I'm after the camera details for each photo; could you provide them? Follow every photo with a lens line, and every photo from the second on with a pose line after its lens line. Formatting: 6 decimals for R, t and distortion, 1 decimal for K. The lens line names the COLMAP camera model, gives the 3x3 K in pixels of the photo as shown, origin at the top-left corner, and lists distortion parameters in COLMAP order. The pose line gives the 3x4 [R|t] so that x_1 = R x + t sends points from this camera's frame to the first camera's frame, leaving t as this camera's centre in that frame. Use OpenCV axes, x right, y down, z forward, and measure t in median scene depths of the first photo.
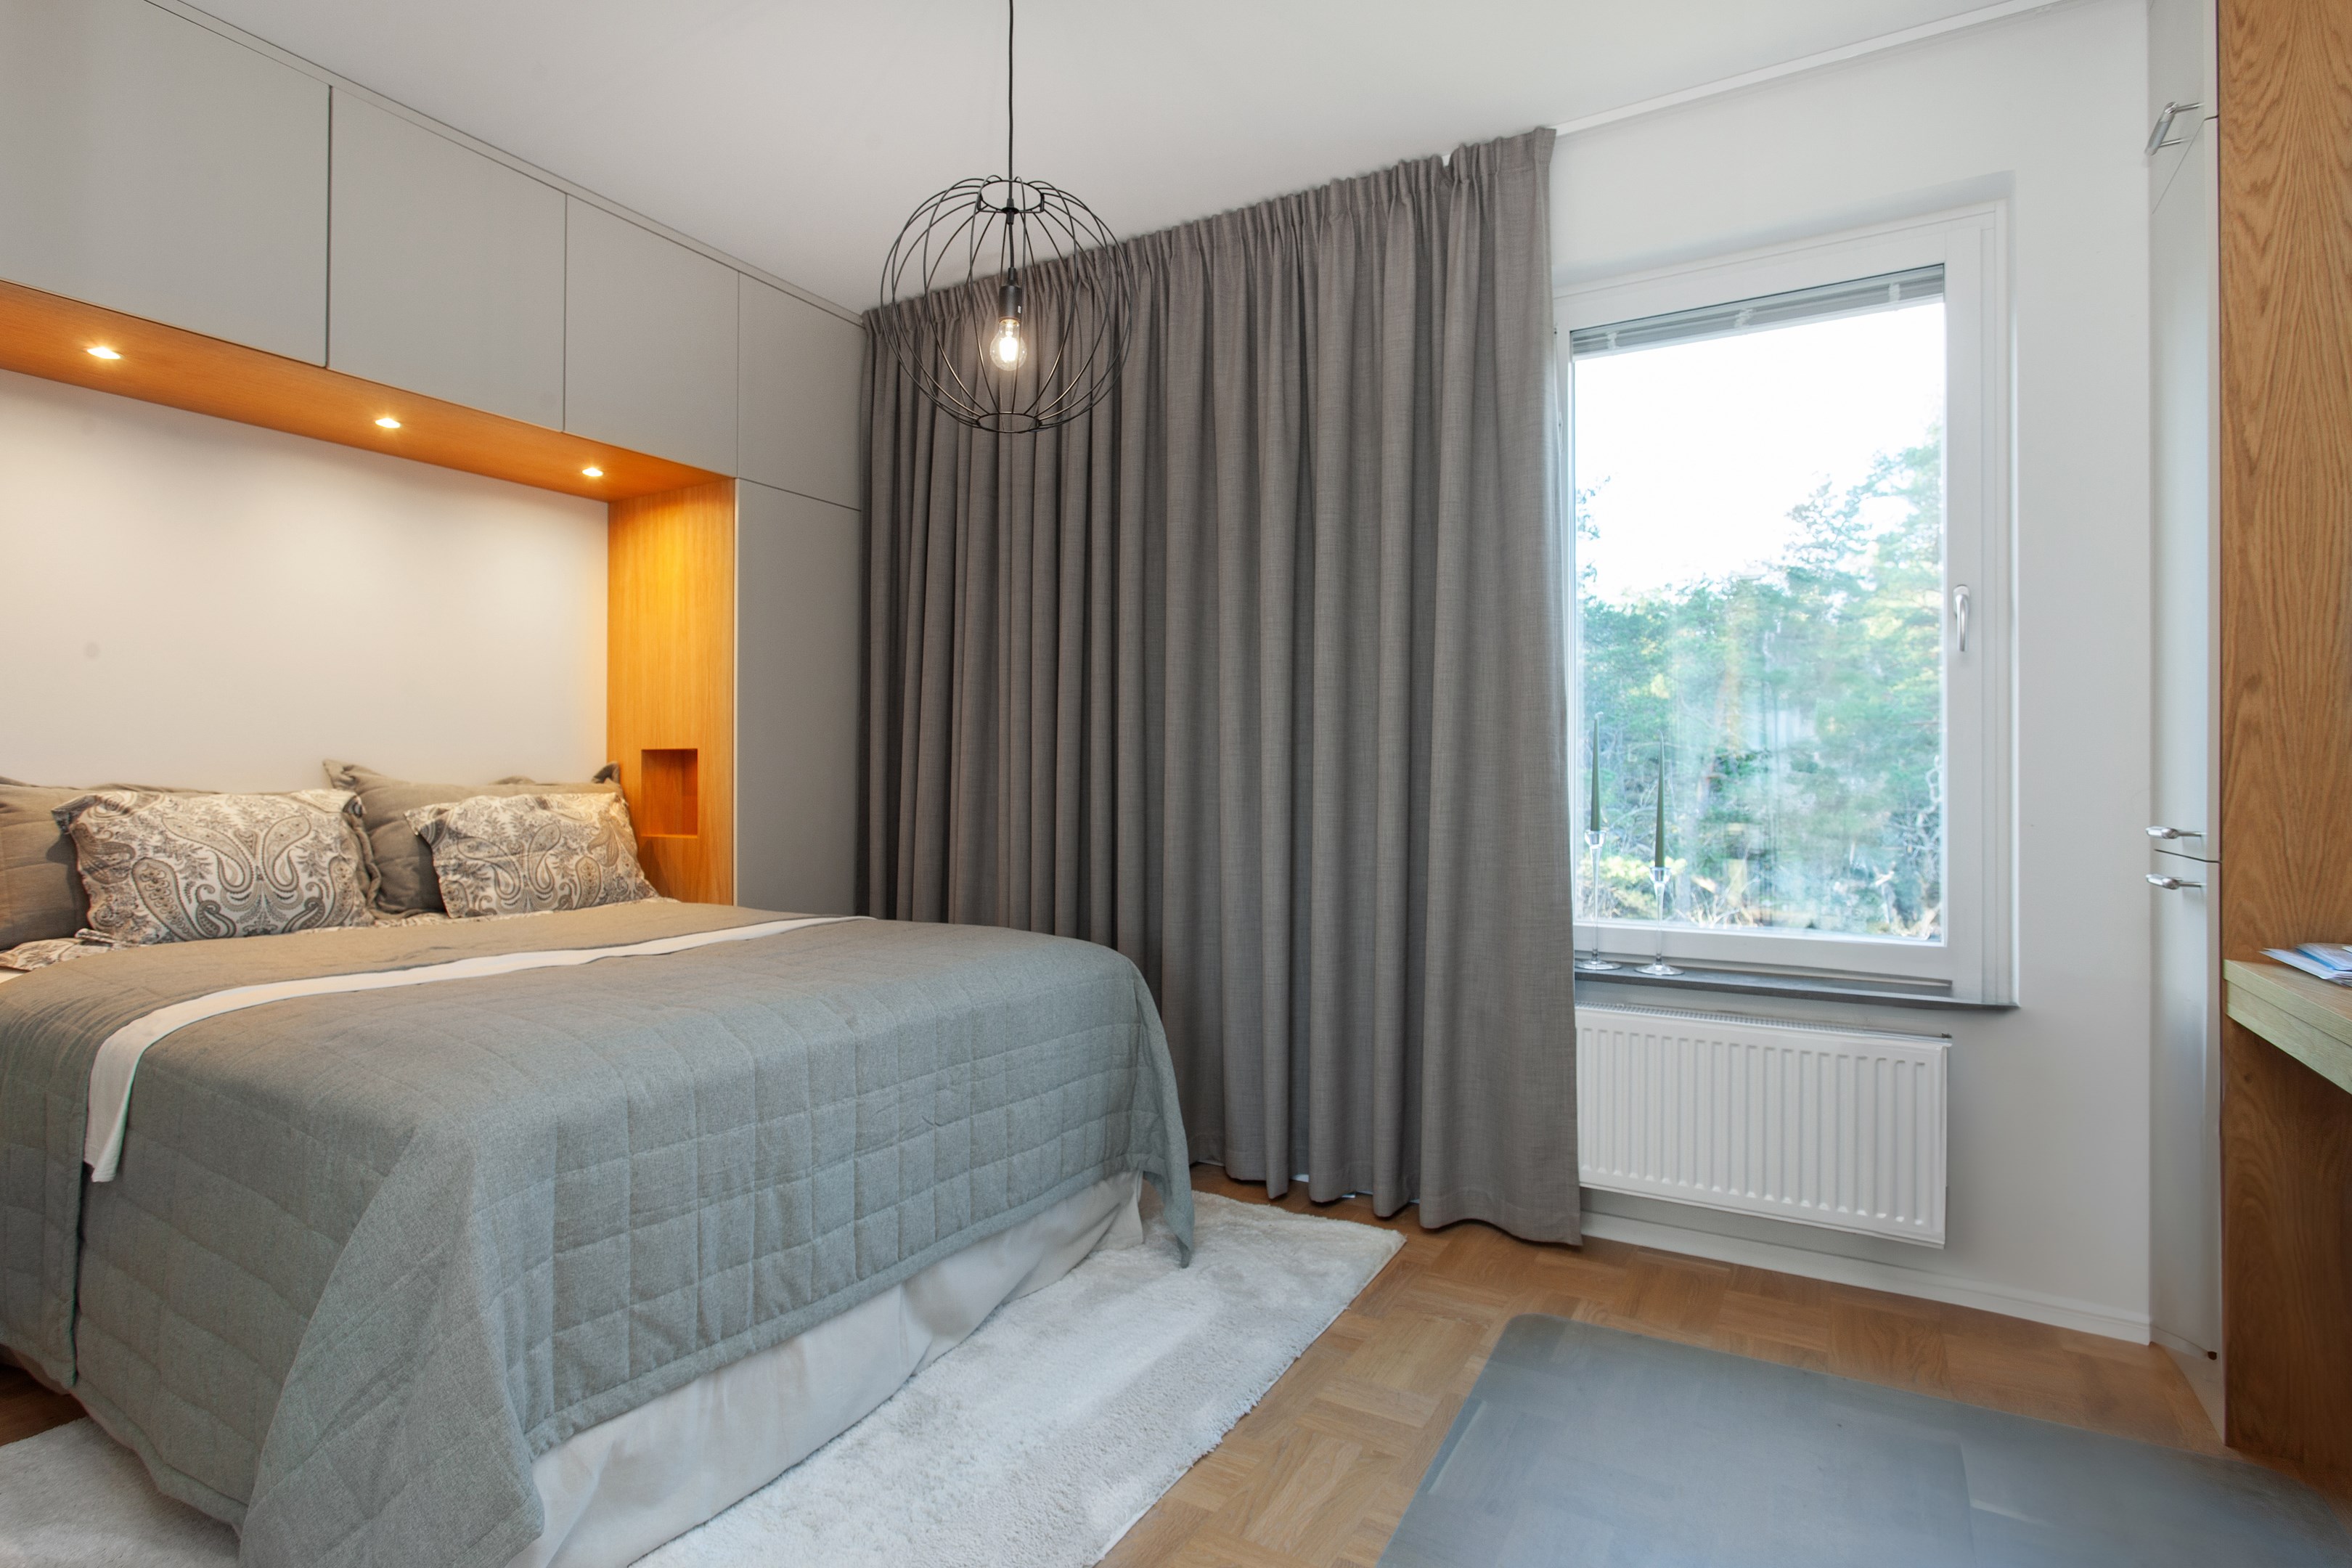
lens RADIAL K [[1226.2, 0, 1176.0], [0, 1226.2, 784.0], [0, 0, 1]] dist [0.000302, 0.013377]
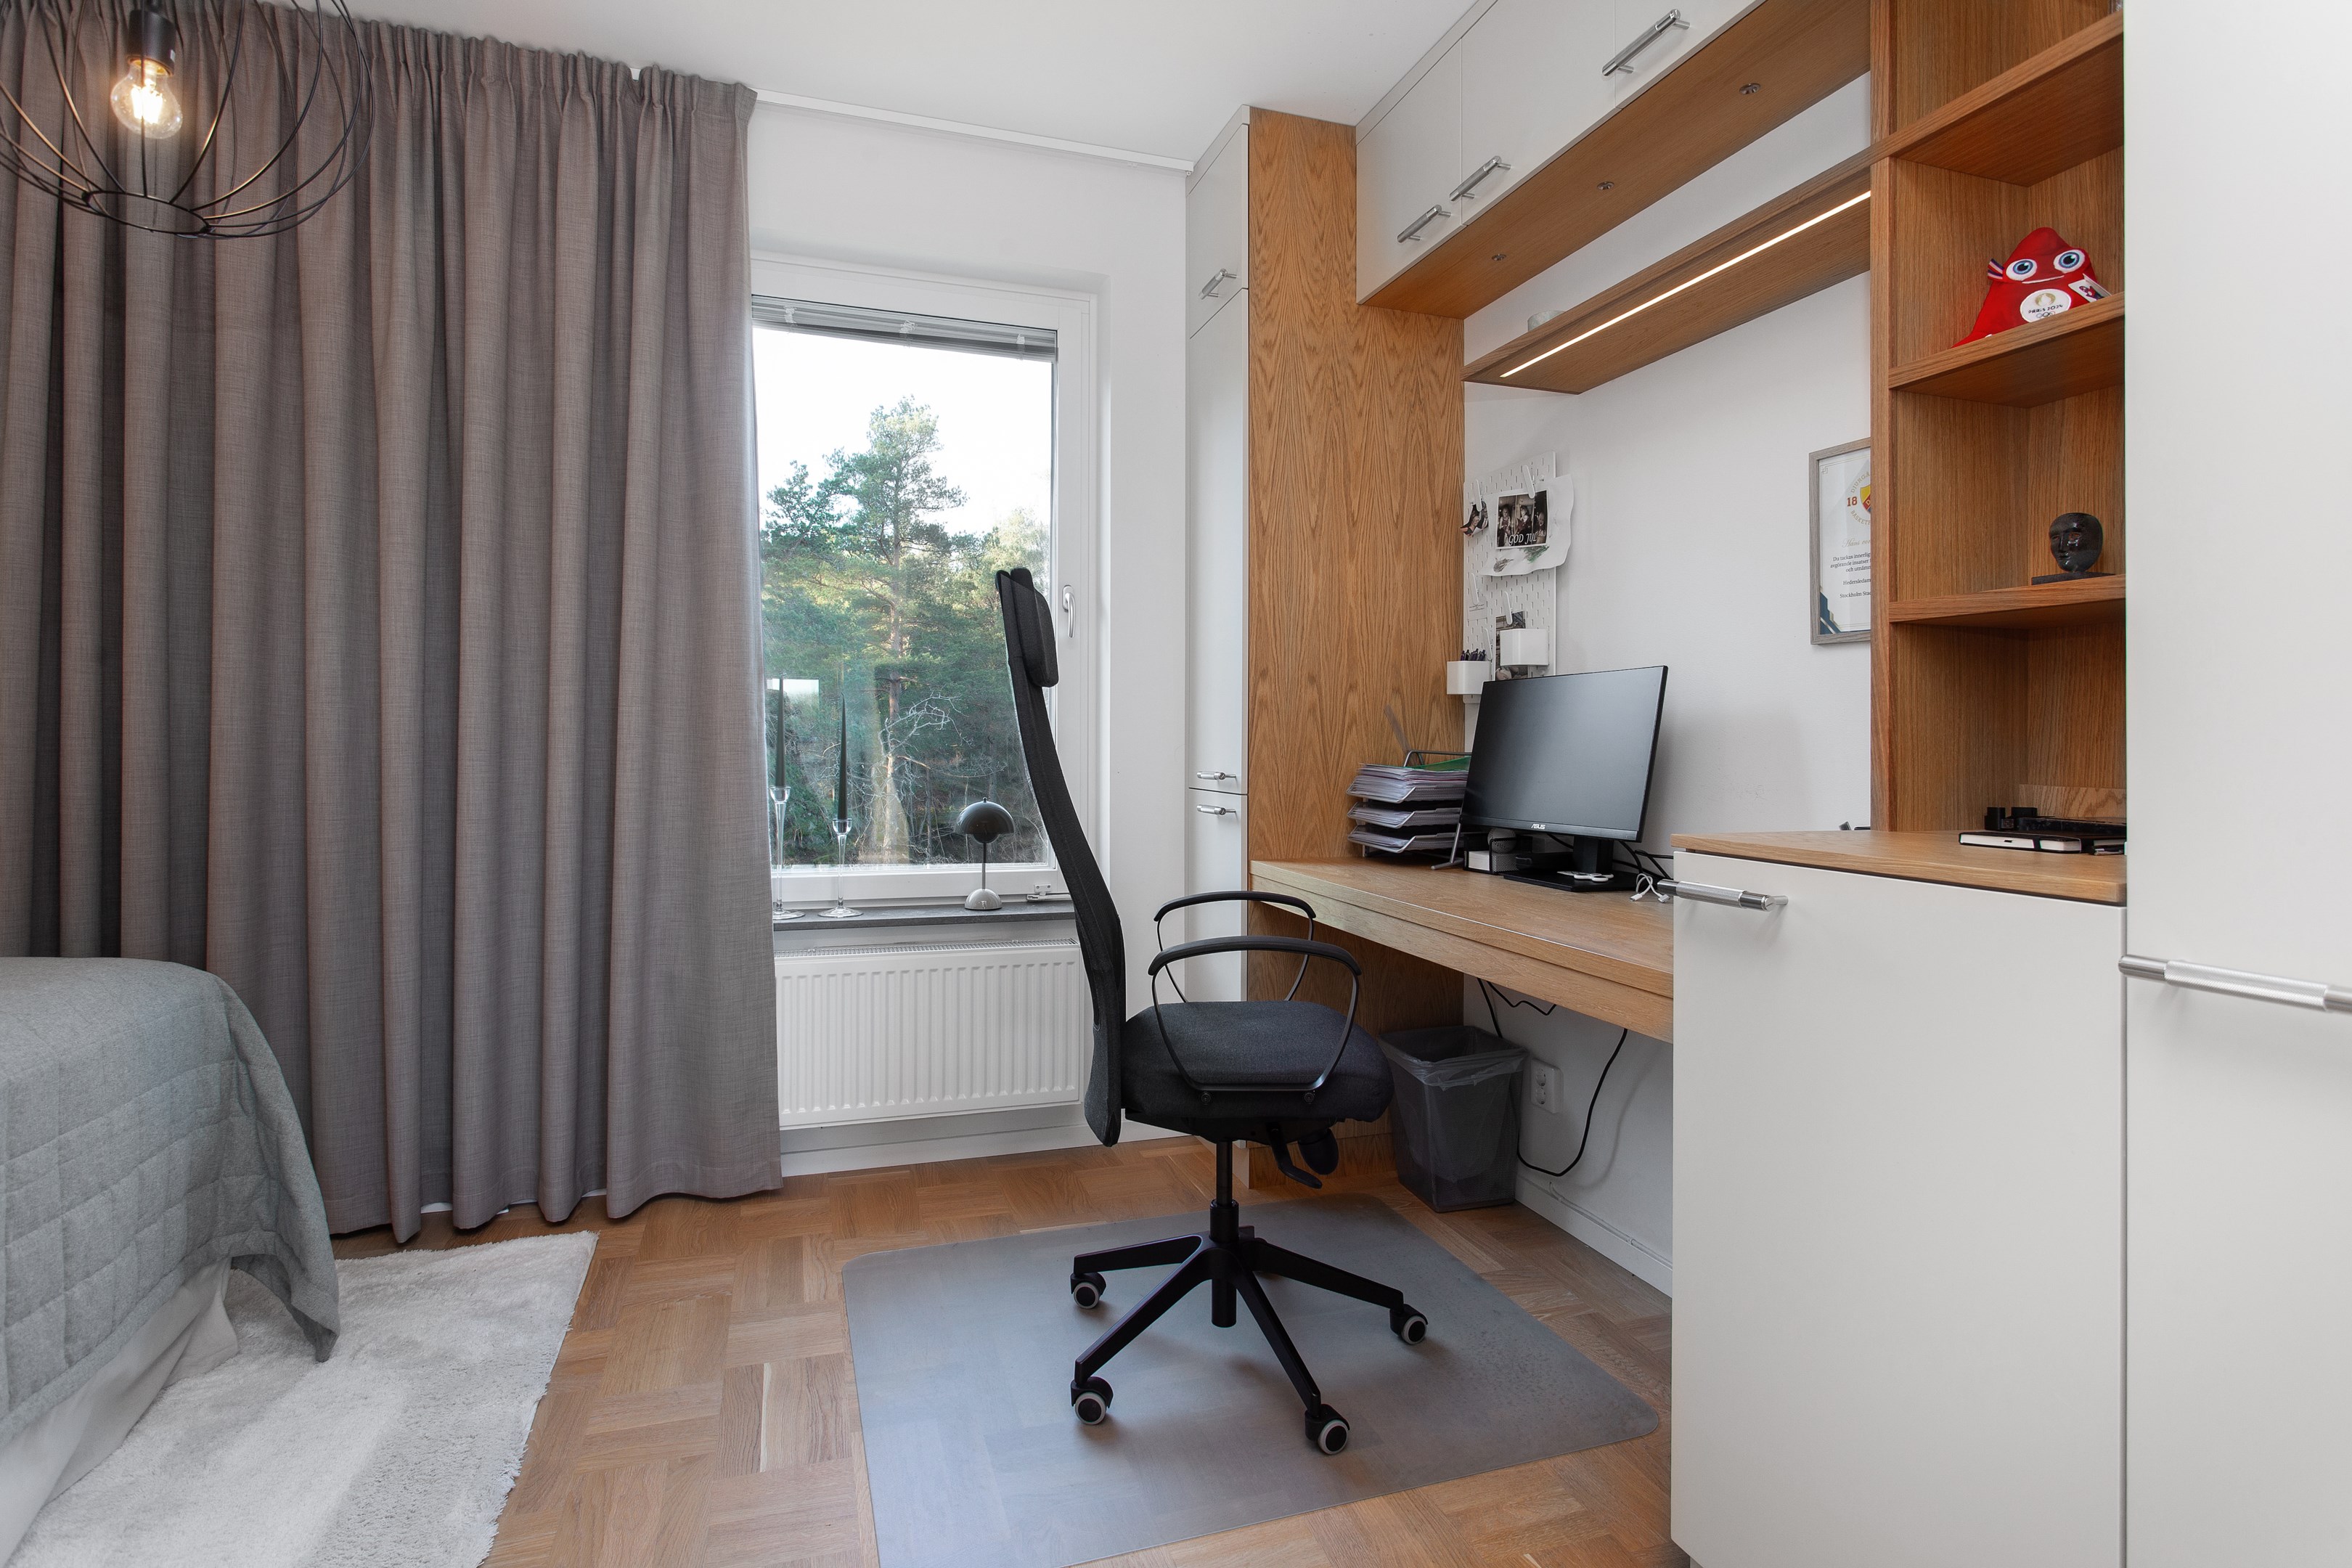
lens RADIAL K [[1176.2, 0, 1173.4], [0, 1176.2, 744.3], [0, 0, 1]] dist [0.017446, 0.000106]
pose [[0.669303, 0.000424, 0.742989, -0.185608], [-0.002661, 0.999995, 0.001827, 0.000620], [-0.742984, -0.003200, 0.669301, 0.091552]]
